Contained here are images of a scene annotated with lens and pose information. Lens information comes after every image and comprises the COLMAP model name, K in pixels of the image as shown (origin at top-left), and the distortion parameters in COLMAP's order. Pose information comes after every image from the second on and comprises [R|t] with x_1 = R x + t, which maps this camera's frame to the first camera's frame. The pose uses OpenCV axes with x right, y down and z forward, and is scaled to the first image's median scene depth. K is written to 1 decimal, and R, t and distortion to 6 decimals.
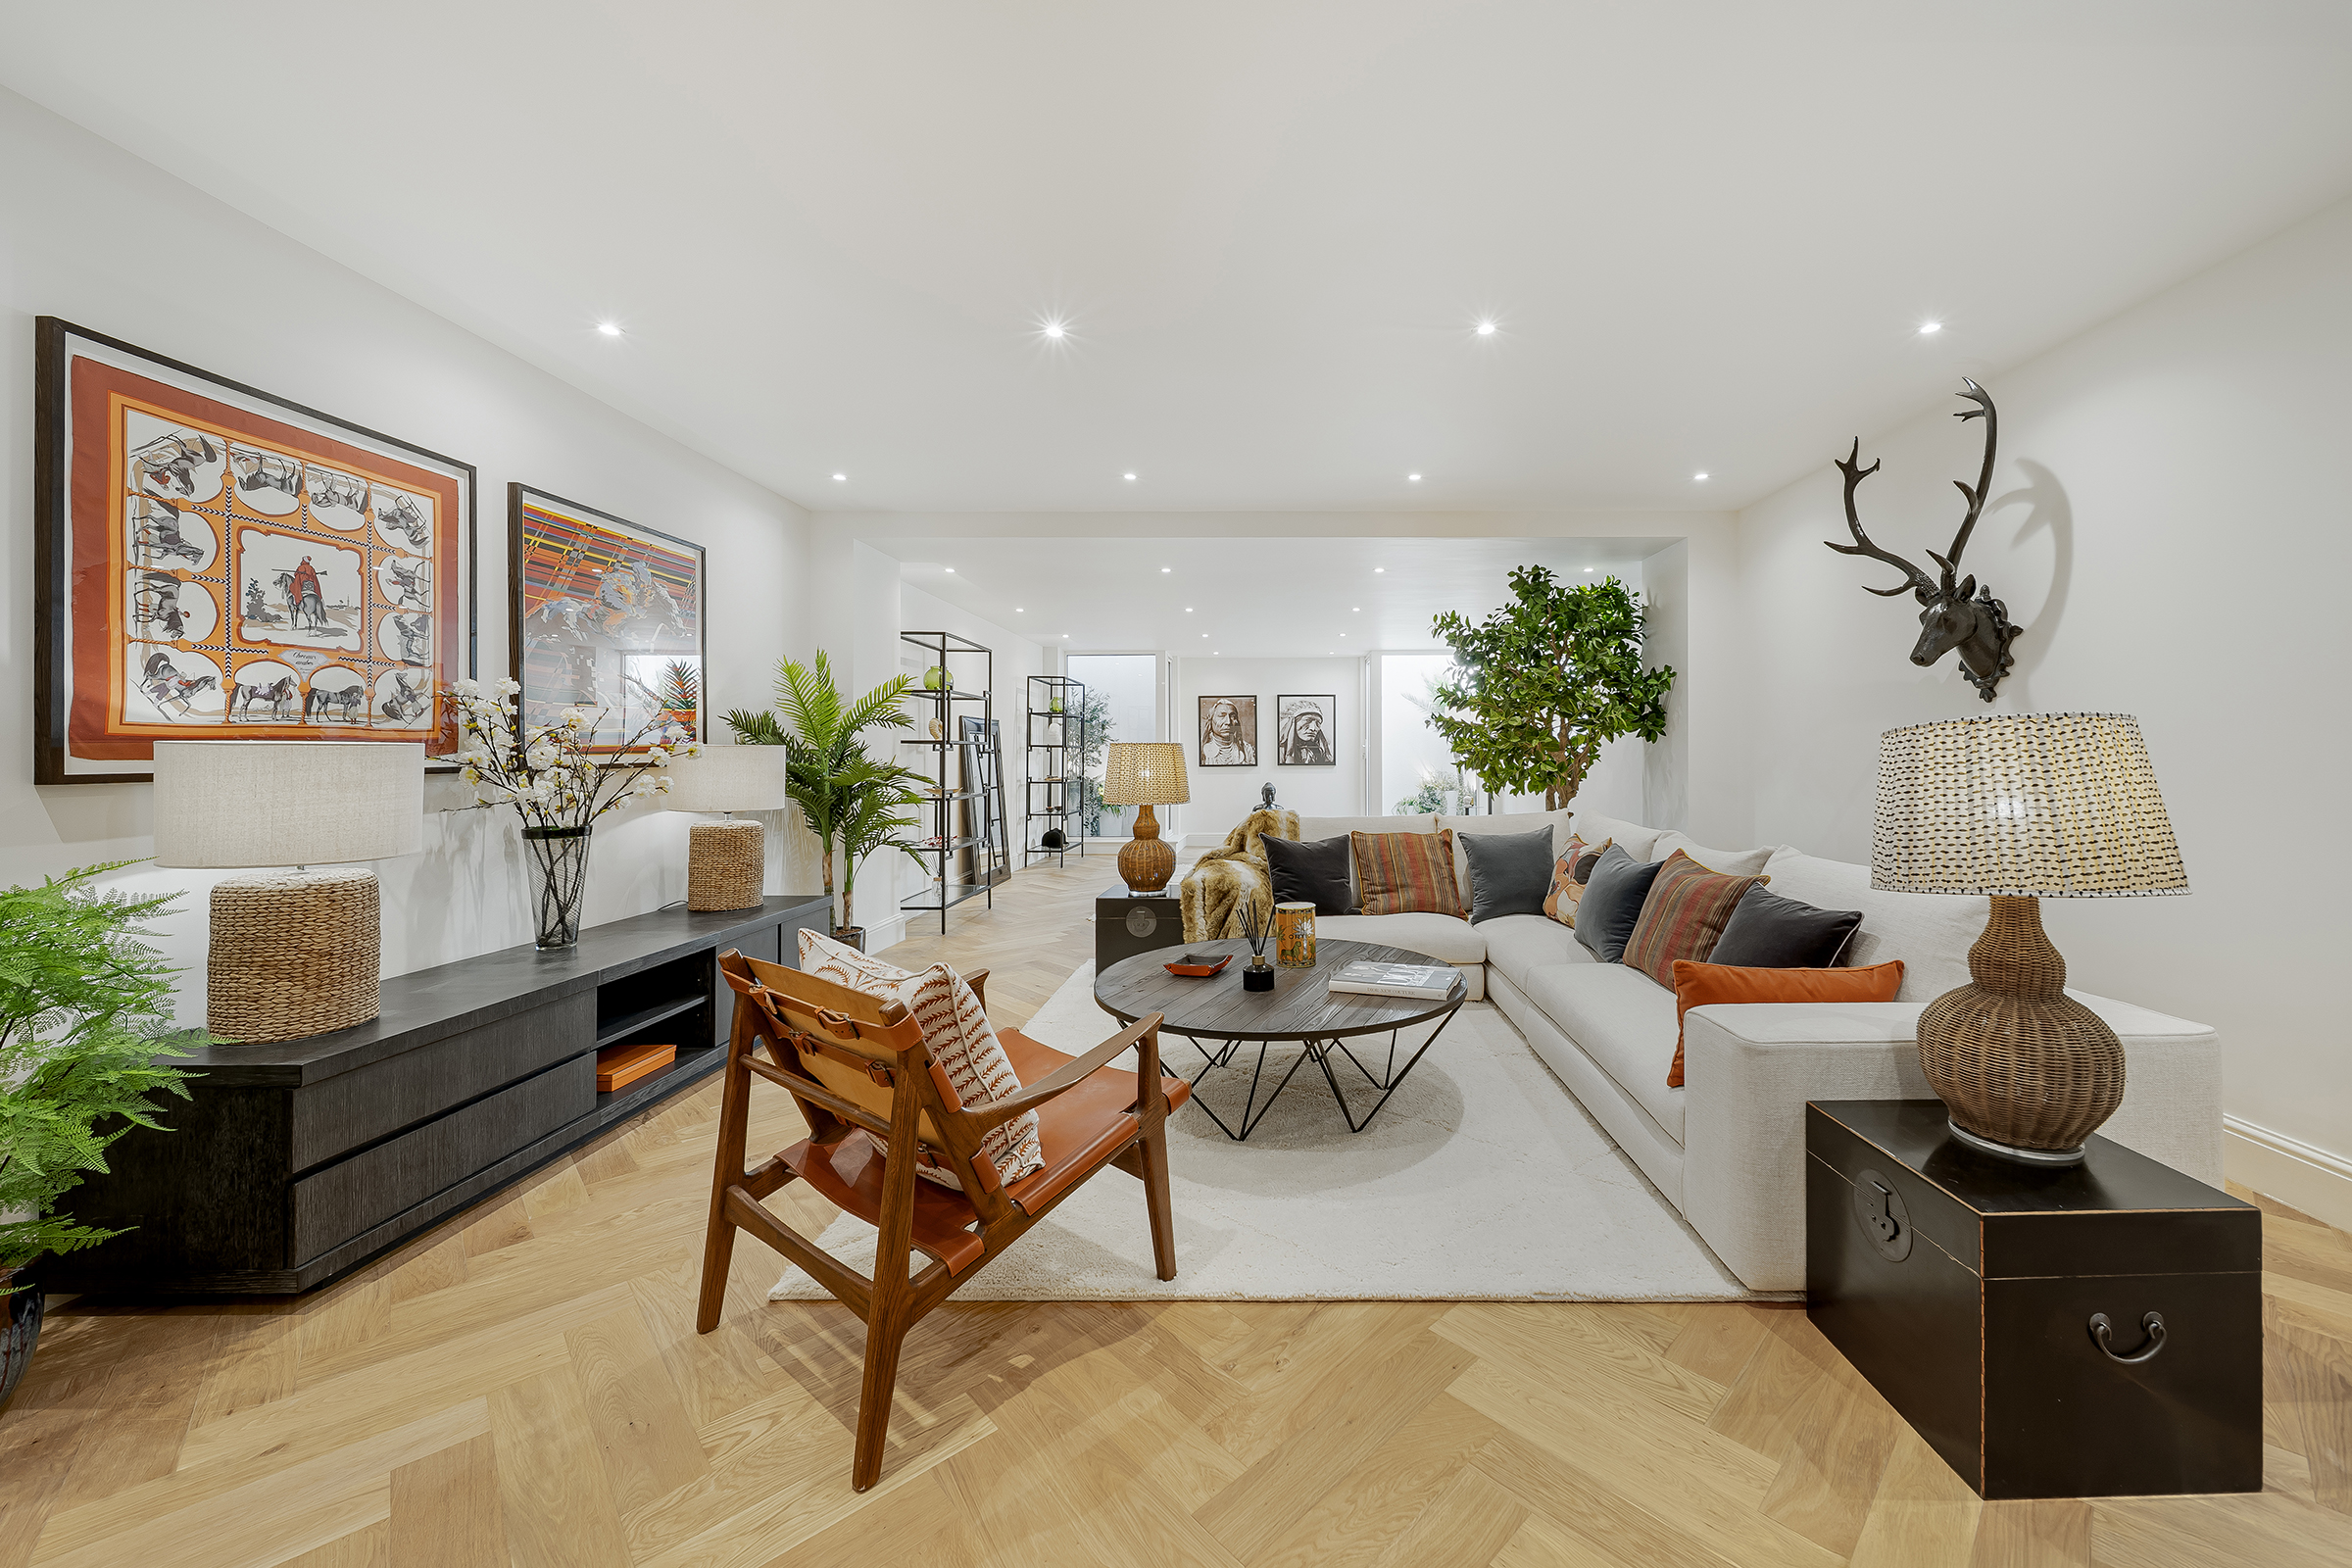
lens RADIAL K [[1003.0, 0, 1172.9], [0, 1003.0, 752.3], [0, 0, 1]] dist [0.001083, 0.000143]
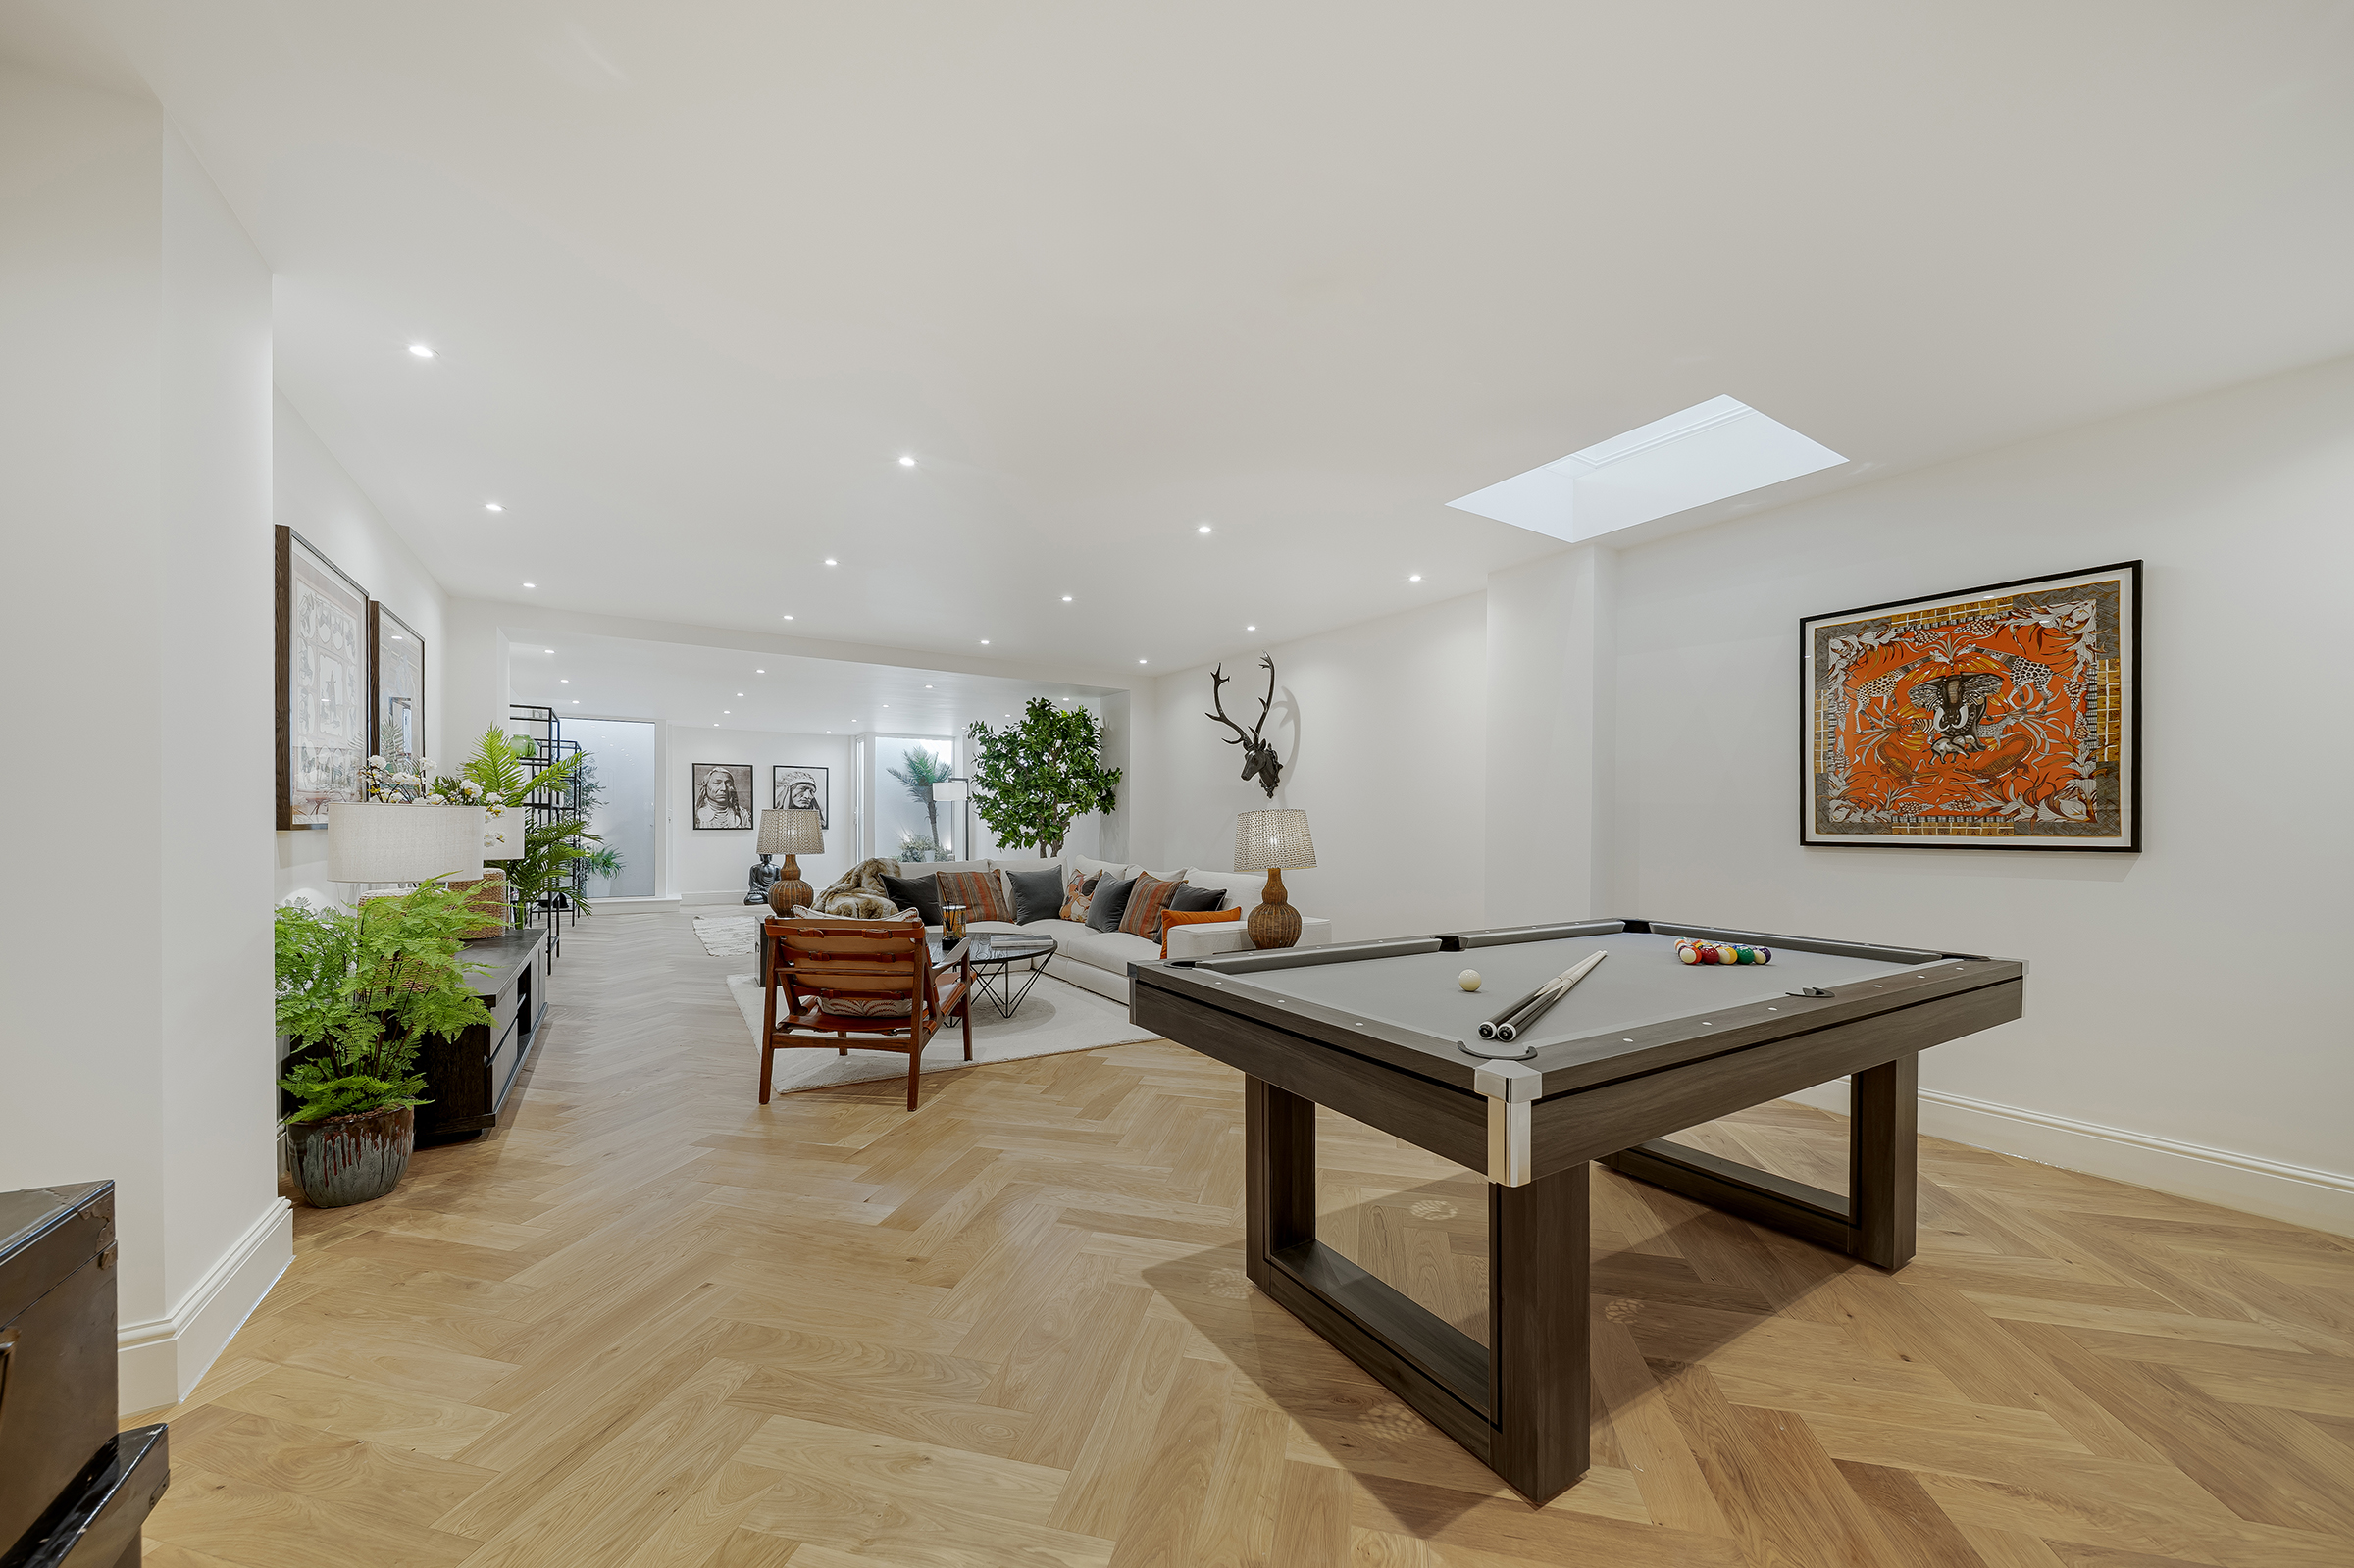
lens RADIAL K [[1006.0, 0, 1176.5], [0, 1006.0, 825.7], [0, 0, 1]] dist [0.000316, 0.000024]
pose [[0.833402, 0.007826, 0.552612, -0.501741], [-0.011505, 0.999929, 0.003190, 0.002667], [-0.552547, -0.009016, 0.833433, -0.631149]]
